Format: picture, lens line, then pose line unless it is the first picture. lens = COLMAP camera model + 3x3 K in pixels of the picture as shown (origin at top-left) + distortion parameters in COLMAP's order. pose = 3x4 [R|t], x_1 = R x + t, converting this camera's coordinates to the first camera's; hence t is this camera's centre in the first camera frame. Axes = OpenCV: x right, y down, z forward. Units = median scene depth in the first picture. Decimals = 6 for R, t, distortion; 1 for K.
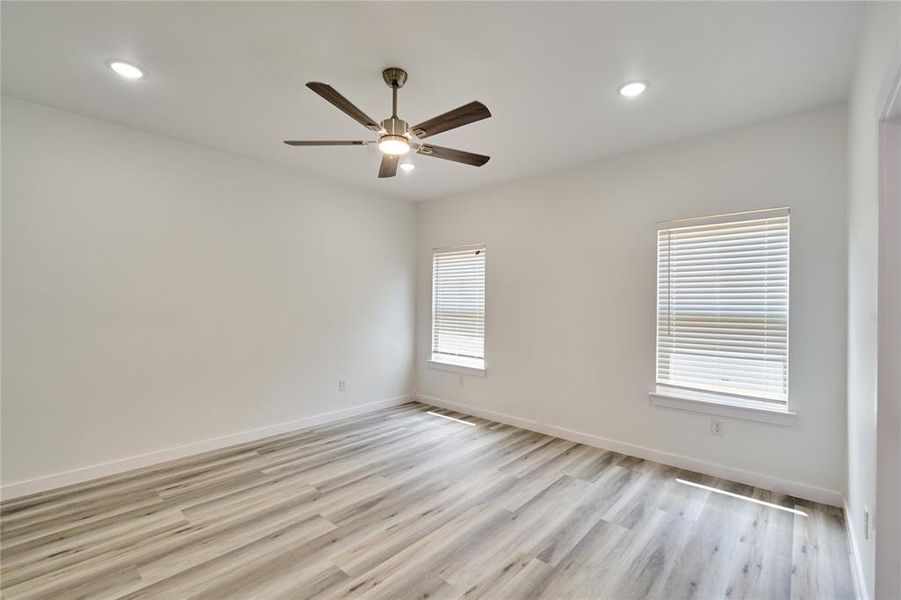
lens RADIAL K [[392.0, 0, 452.4], [0, 392.0, 299.2], [0, 0, 1]] dist [-0.006627, 0.000759]
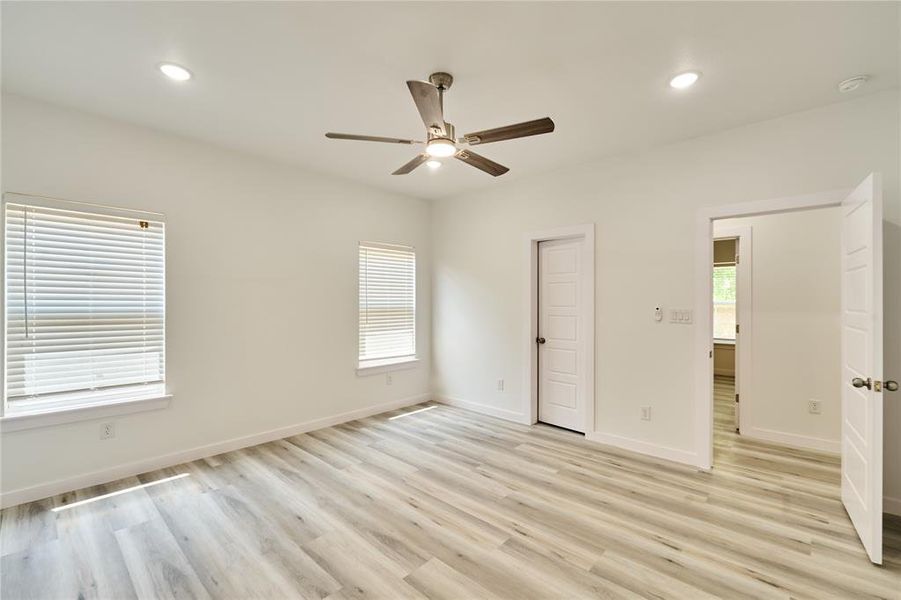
lens RADIAL K [[392.0, 0, 449.2], [0, 392.0, 297.5], [0, 0, 1]] dist [-0.006627, 0.000759]
pose [[0.024484, 0.002885, 0.999696, -0.815205], [-0.010762, 0.999939, -0.002622, 0.000378], [-0.999642, -0.010695, 0.024514, 0.661081]]
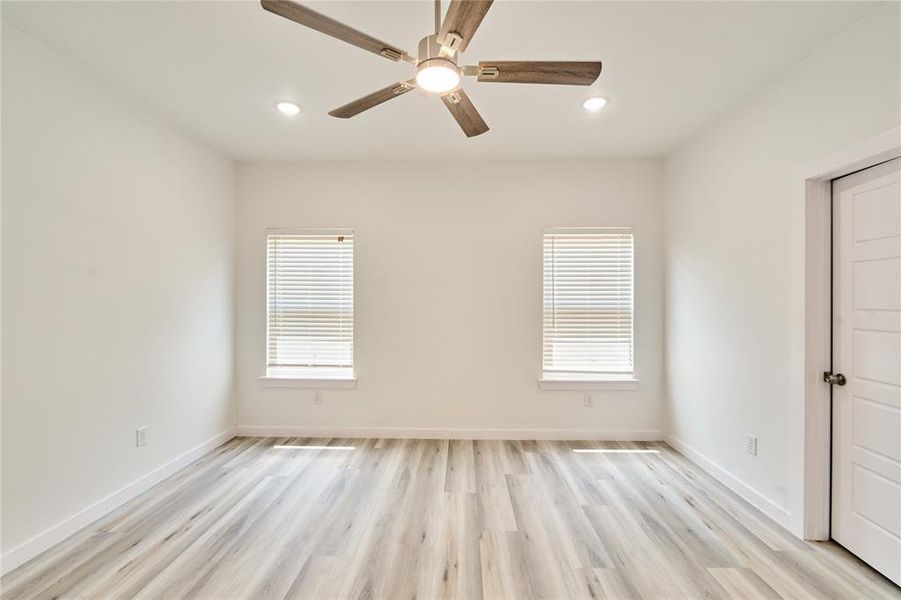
lens RADIAL K [[392.0, 0, 452.1], [0, 392.0, 298.8], [0, 0, 1]] dist [-0.006627, 0.000759]
pose [[0.763976, -0.003790, 0.645234, -0.405816], [-0.001343, 0.999971, 0.007464, 0.000775], [-0.645244, -0.006569, 0.763949, 0.308352]]
